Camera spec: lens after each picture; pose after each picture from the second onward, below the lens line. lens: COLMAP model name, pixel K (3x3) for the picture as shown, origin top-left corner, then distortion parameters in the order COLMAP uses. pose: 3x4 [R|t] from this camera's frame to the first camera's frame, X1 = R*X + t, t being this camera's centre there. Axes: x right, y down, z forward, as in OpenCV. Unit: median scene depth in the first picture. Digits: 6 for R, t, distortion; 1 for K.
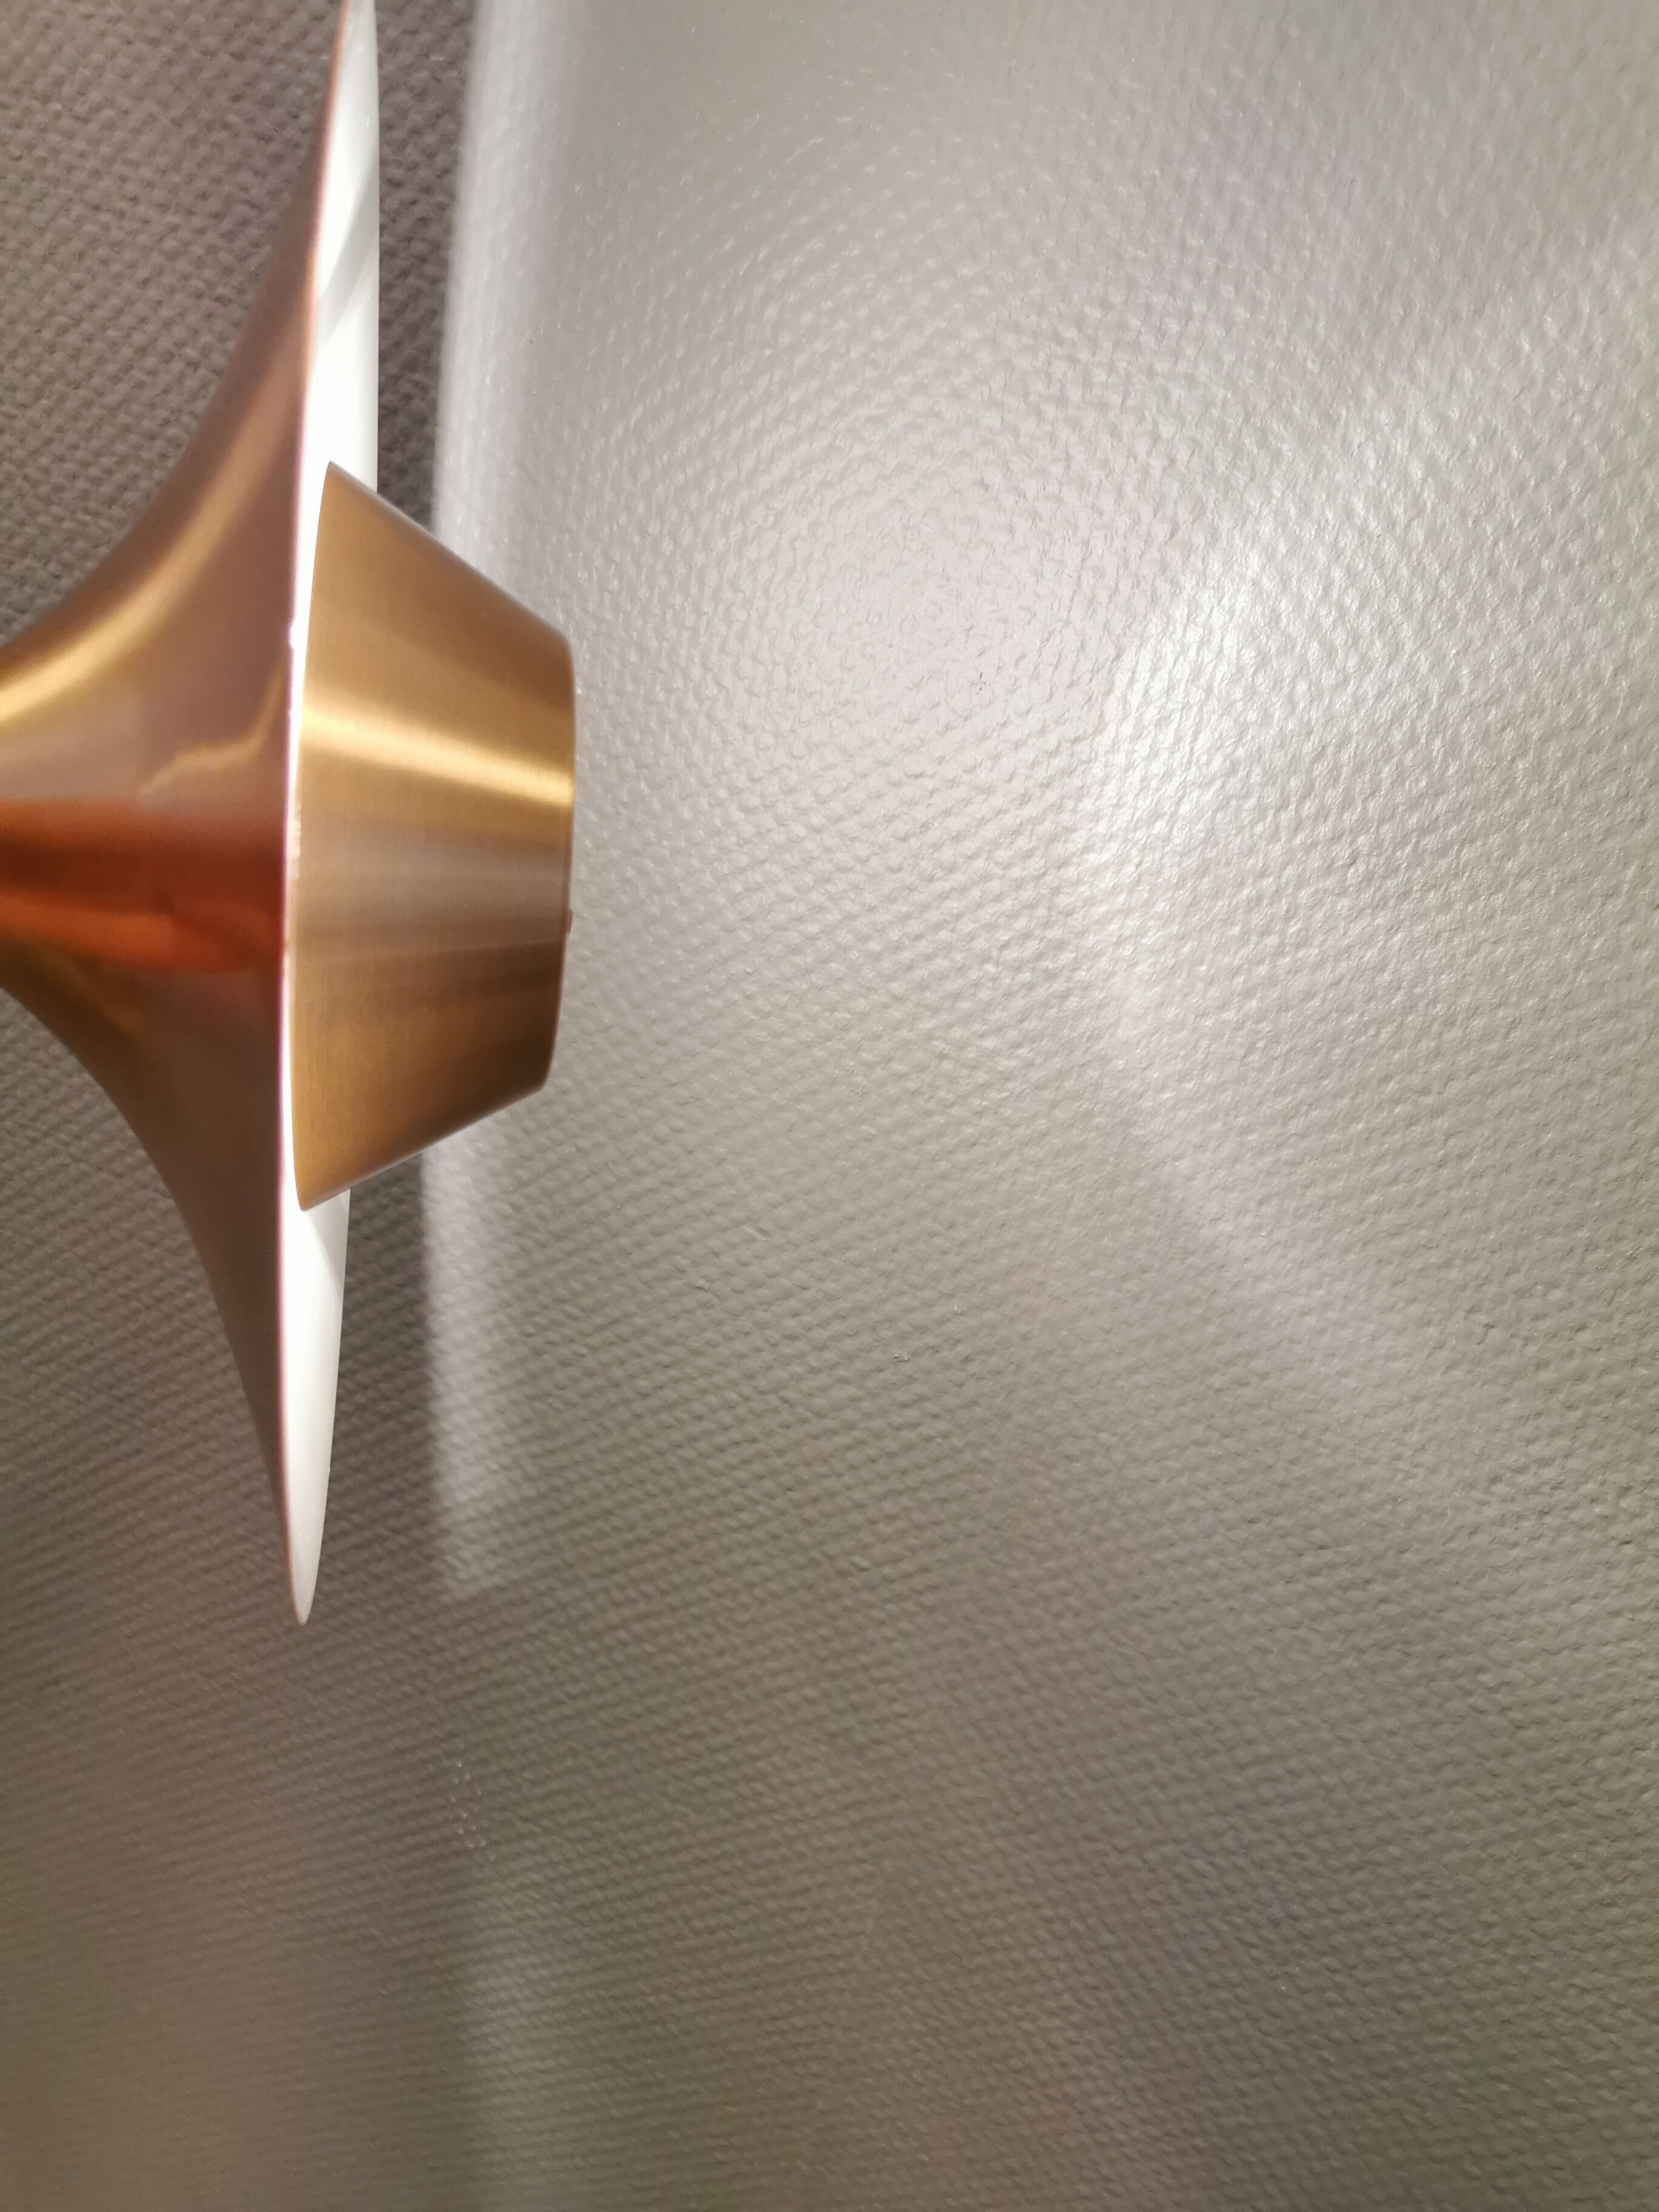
lens RADIAL K [[1811.4, 0, 841.5], [0, 1811.4, 1124.1], [0, 0, 1]] dist [0.035485, -0.094871]
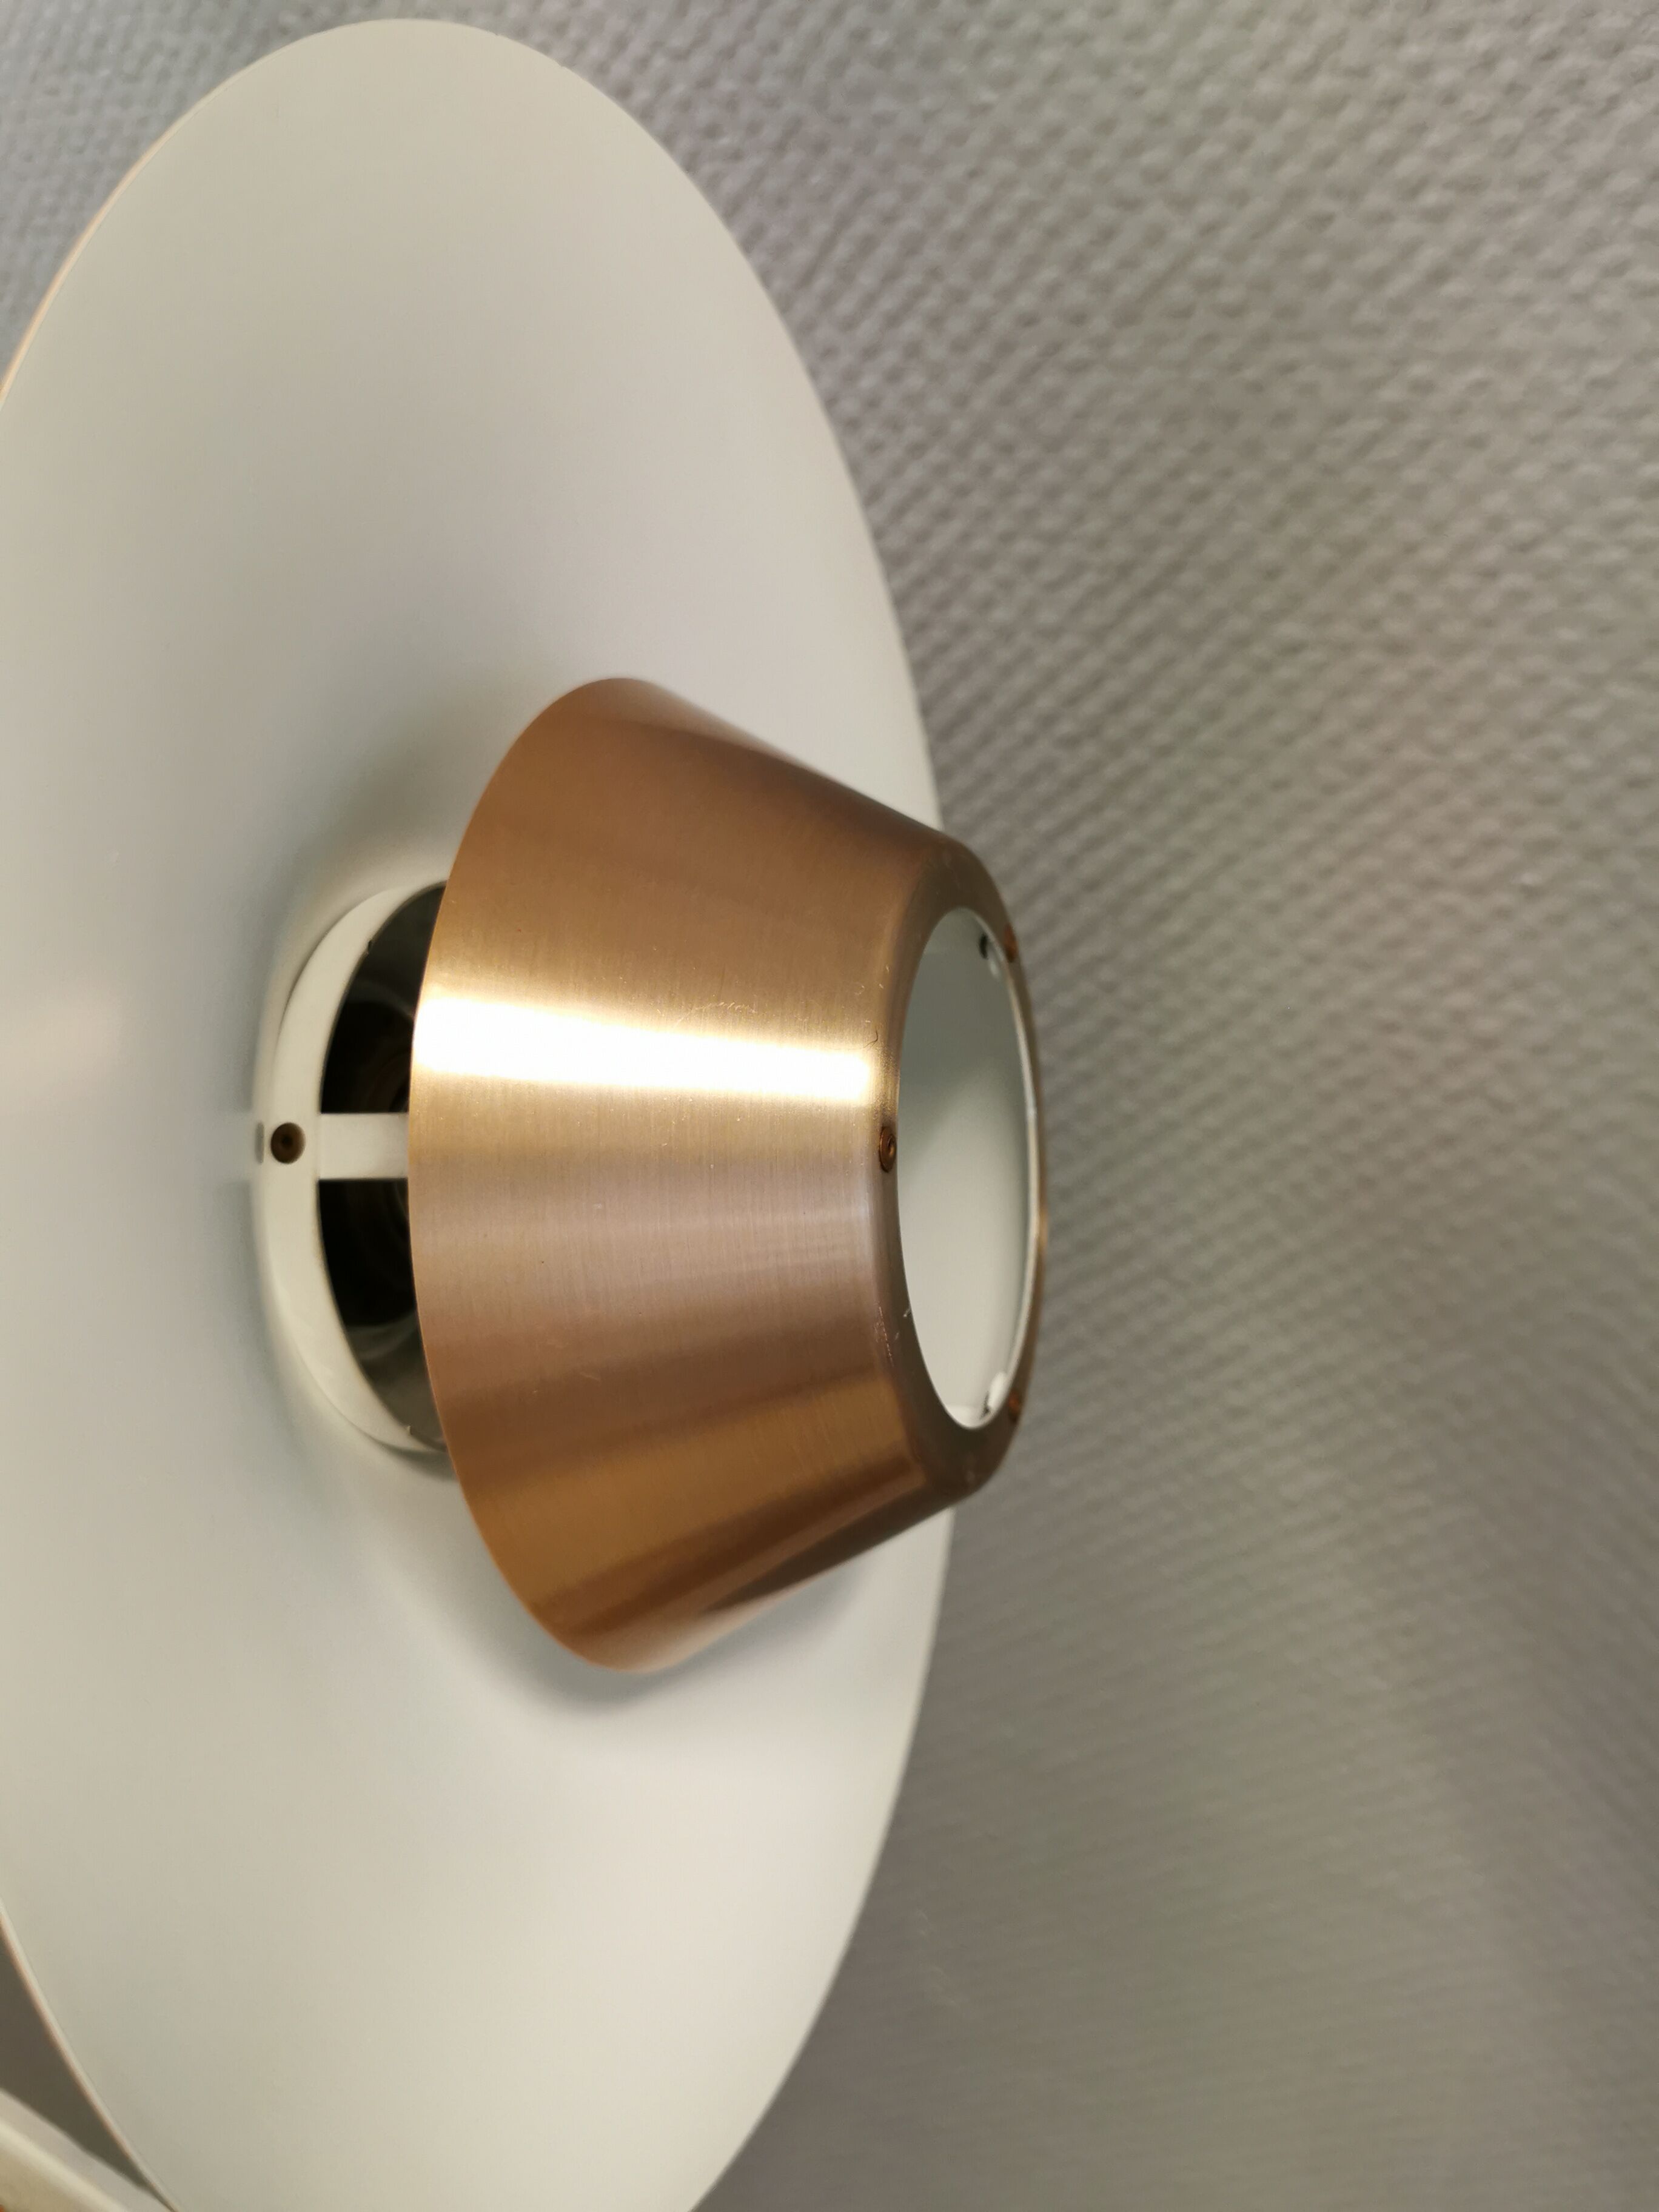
lens RADIAL K [[1811.4, 0, 829.1], [0, 1811.4, 1123.1], [0, 0, 1]] dist [0.035485, -0.094871]
pose [[0.960675, -0.153870, -0.231142, 0.002403], [0.163616, 0.986245, 0.023483, -0.049639], [0.224349, -0.060378, 0.972637, 0.230912]]
